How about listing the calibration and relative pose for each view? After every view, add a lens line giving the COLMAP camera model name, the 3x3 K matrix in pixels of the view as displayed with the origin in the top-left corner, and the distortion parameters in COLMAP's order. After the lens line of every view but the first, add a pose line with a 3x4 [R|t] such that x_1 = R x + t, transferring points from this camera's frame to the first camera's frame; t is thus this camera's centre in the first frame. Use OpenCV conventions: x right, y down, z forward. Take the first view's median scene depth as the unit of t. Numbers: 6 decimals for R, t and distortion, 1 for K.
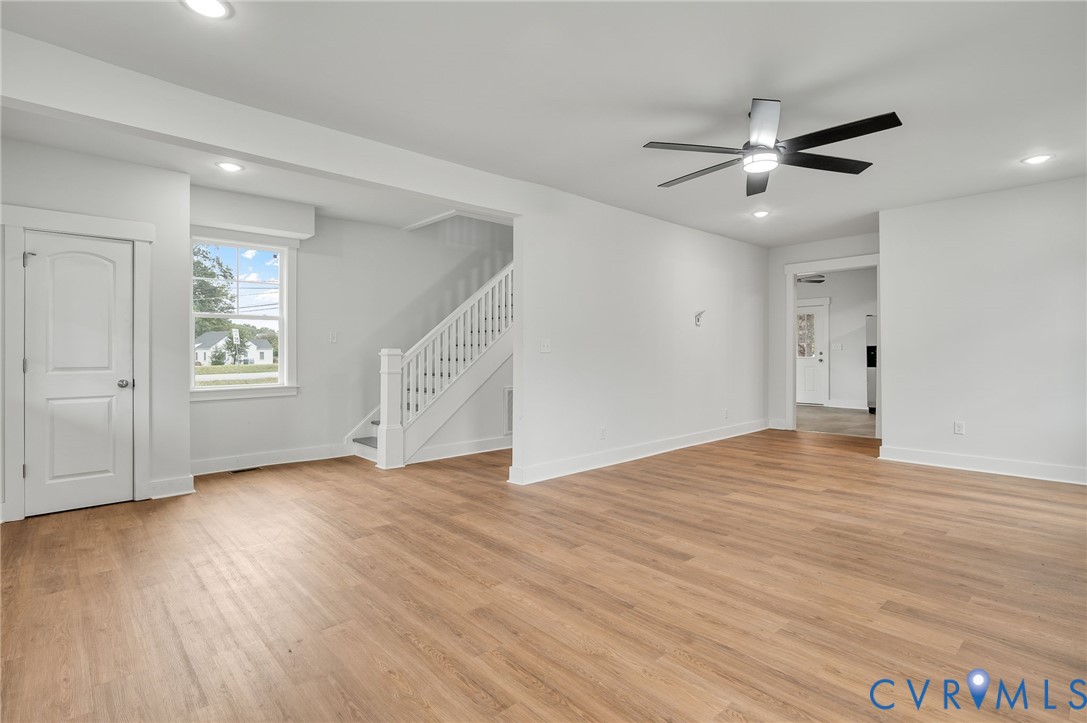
lens RADIAL K [[536.7, 0, 545.0], [0, 536.7, 359.1], [0, 0, 1]] dist [-0.001211, -0.000106]
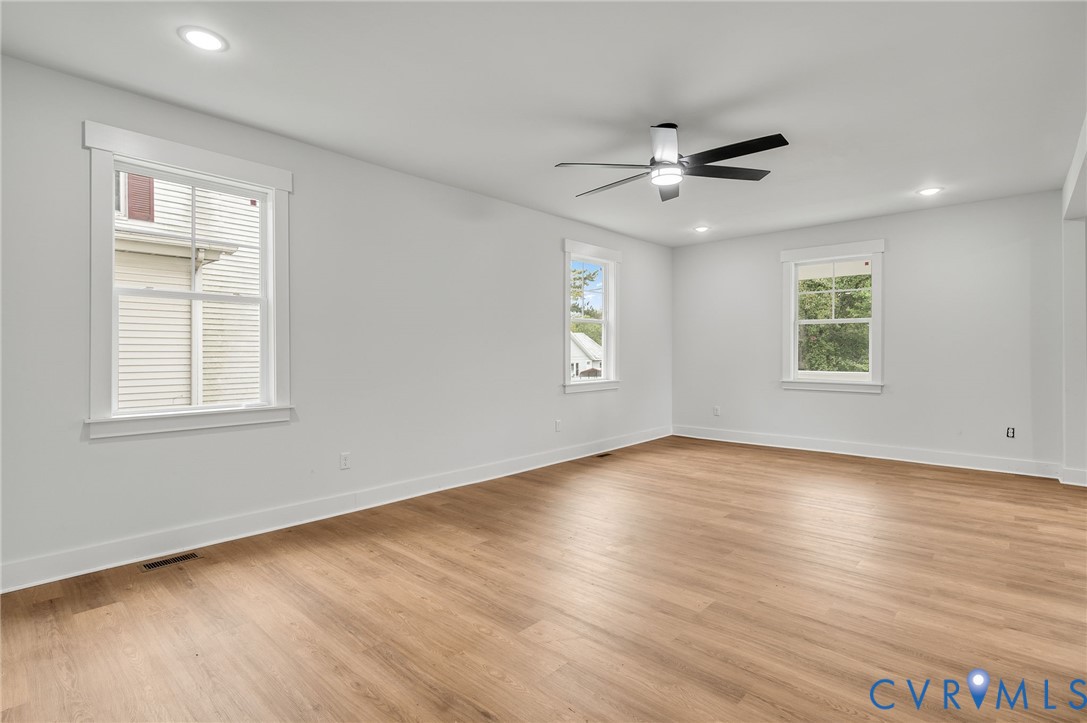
lens RADIAL K [[536.7, 0, 545.0], [0, 536.7, 359.1], [0, 0, 1]] dist [-0.001211, -0.000106]
pose [[-0.996453, 0.004154, -0.084044, 0.717652], [0.002233, 0.999734, 0.022943, -0.030581], [0.084117, 0.022674, -0.996198, 1.977991]]
